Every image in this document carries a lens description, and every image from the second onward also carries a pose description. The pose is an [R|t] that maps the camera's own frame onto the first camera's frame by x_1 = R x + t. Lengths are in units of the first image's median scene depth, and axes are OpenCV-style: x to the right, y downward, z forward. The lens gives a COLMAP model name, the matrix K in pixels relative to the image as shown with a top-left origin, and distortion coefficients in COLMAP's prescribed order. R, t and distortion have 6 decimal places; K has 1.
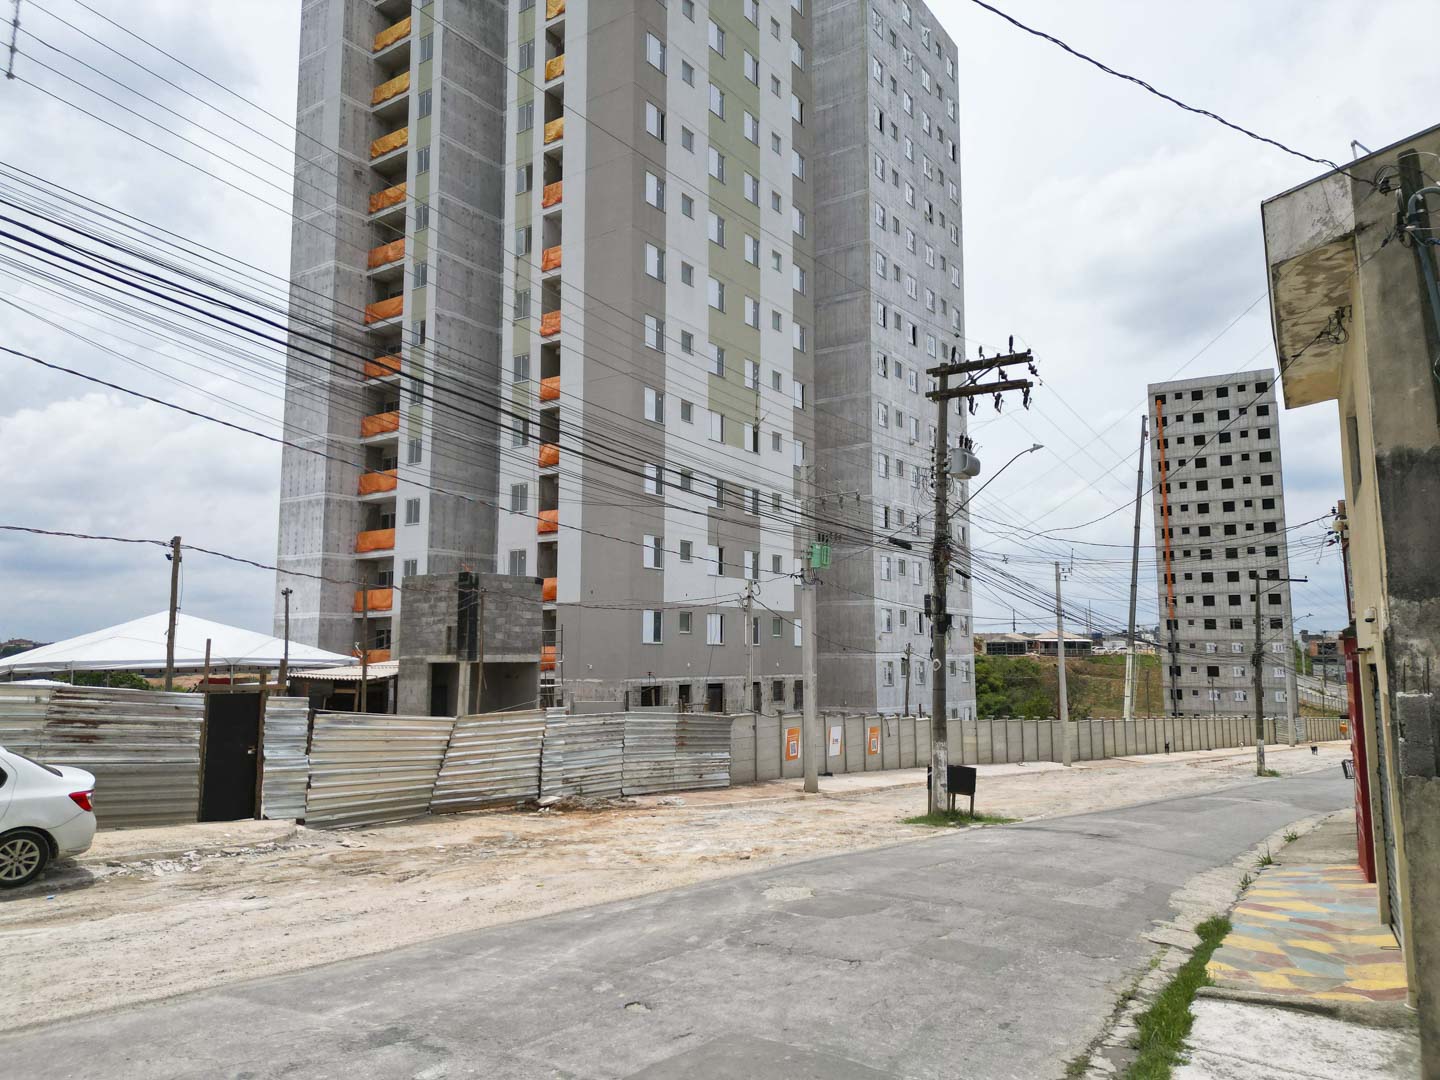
lens RADIAL K [[1002.6, 0, 719.9], [0, 1002.6, 543.7], [0, 0, 1]] dist [0.091658, -0.095536]
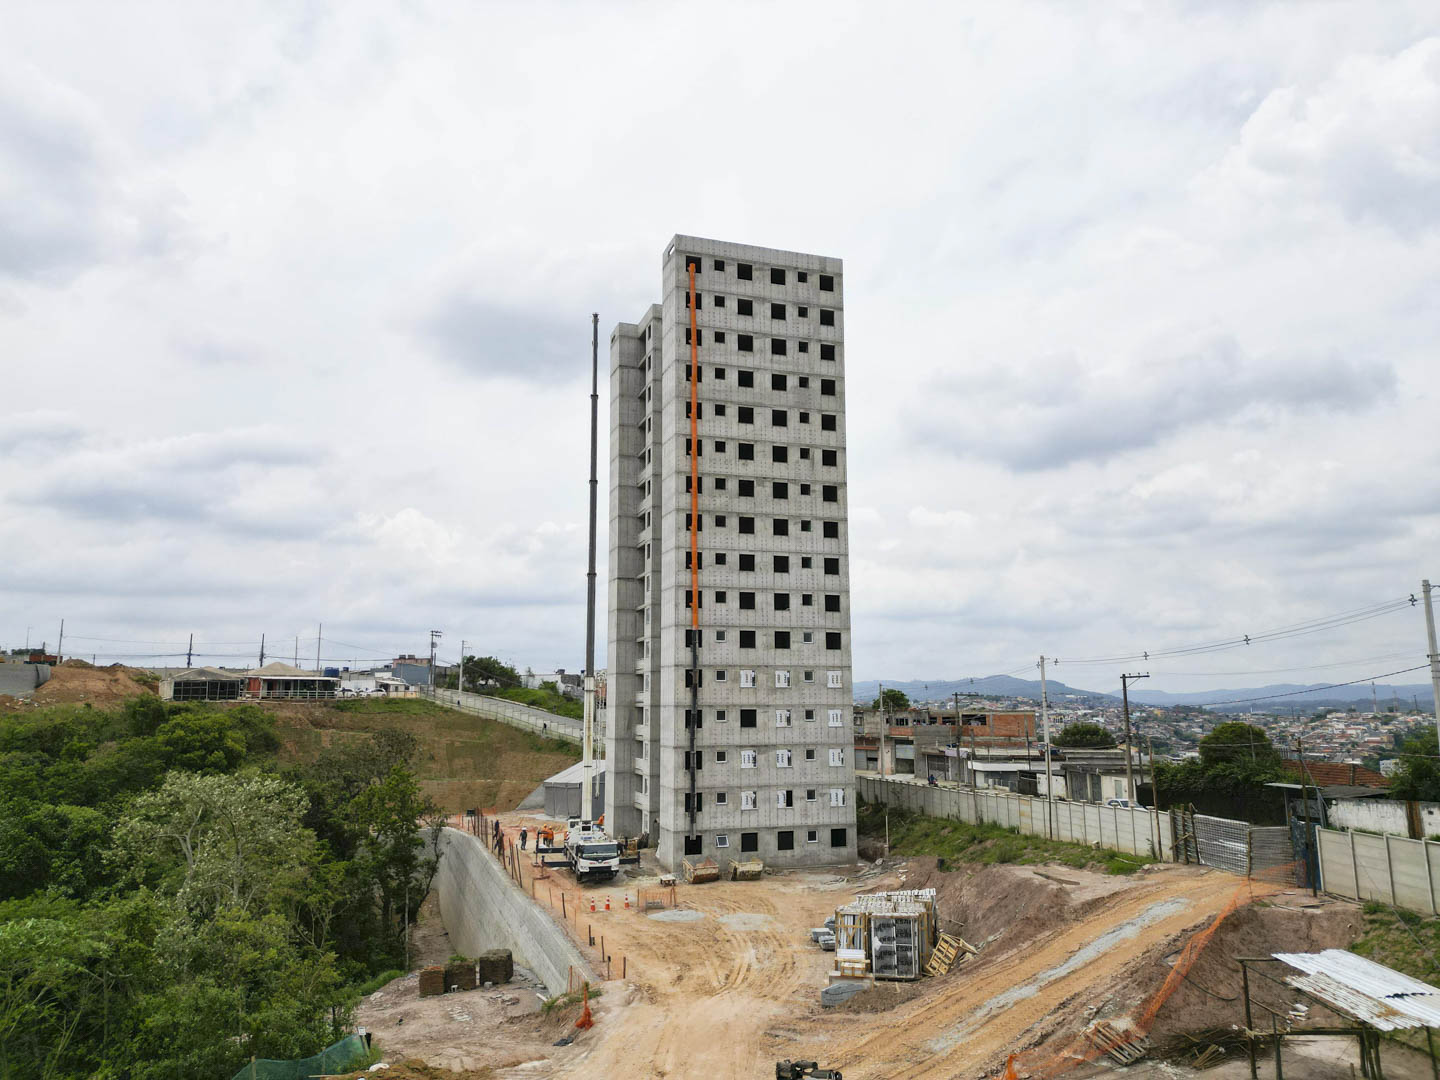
lens RADIAL K [[1002.6, 0, 719.9], [0, 1002.6, 543.7], [0, 0, 1]] dist [0.091658, -0.095536]
pose [[0.659740, 0.117559, 0.742242, 0.015838], [-0.081645, 0.993055, -0.084713, 0.054881], [-0.747046, -0.004712, 0.664756, 0.456108]]
